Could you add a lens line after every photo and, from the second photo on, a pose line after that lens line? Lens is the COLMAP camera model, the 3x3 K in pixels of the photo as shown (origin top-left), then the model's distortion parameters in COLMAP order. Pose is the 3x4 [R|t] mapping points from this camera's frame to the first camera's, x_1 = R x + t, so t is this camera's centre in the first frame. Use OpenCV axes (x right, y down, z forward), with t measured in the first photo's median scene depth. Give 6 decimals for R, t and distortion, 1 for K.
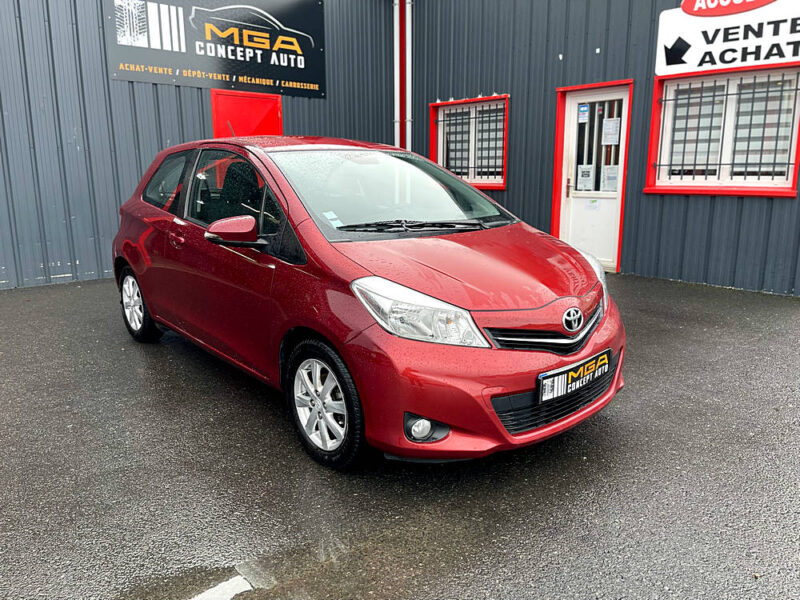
lens RADIAL K [[605.0, 0, 400.0], [0, 605.0, 300.0], [0, 0, 1]] dist [-0.002215, -0.010001]
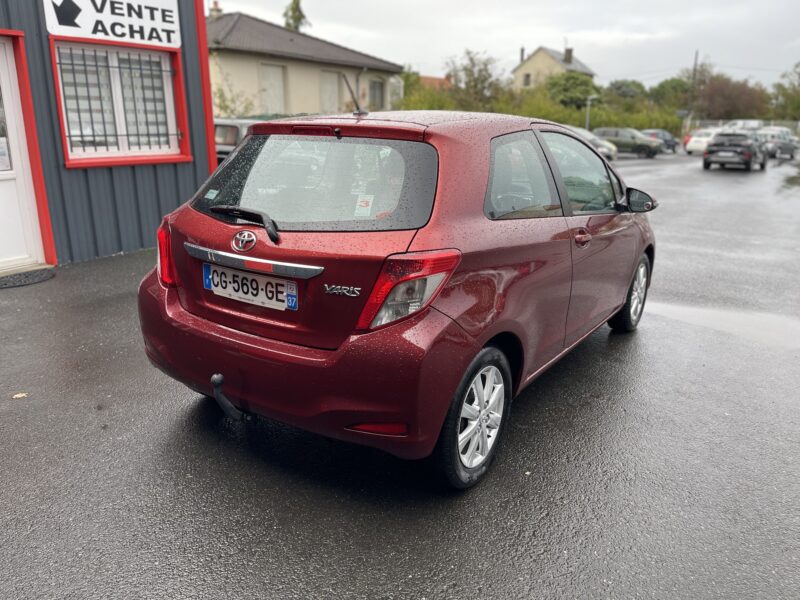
lens RADIAL K [[605.0, 0, 400.0], [0, 605.0, 300.0], [0, 0, 1]] dist [-0.002215, -0.010001]
pose [[-0.063322, -0.251846, 0.965693, -0.609568], [0.220204, 0.940261, 0.259653, -0.131110], [-0.973396, 0.229092, -0.004081, 0.644390]]
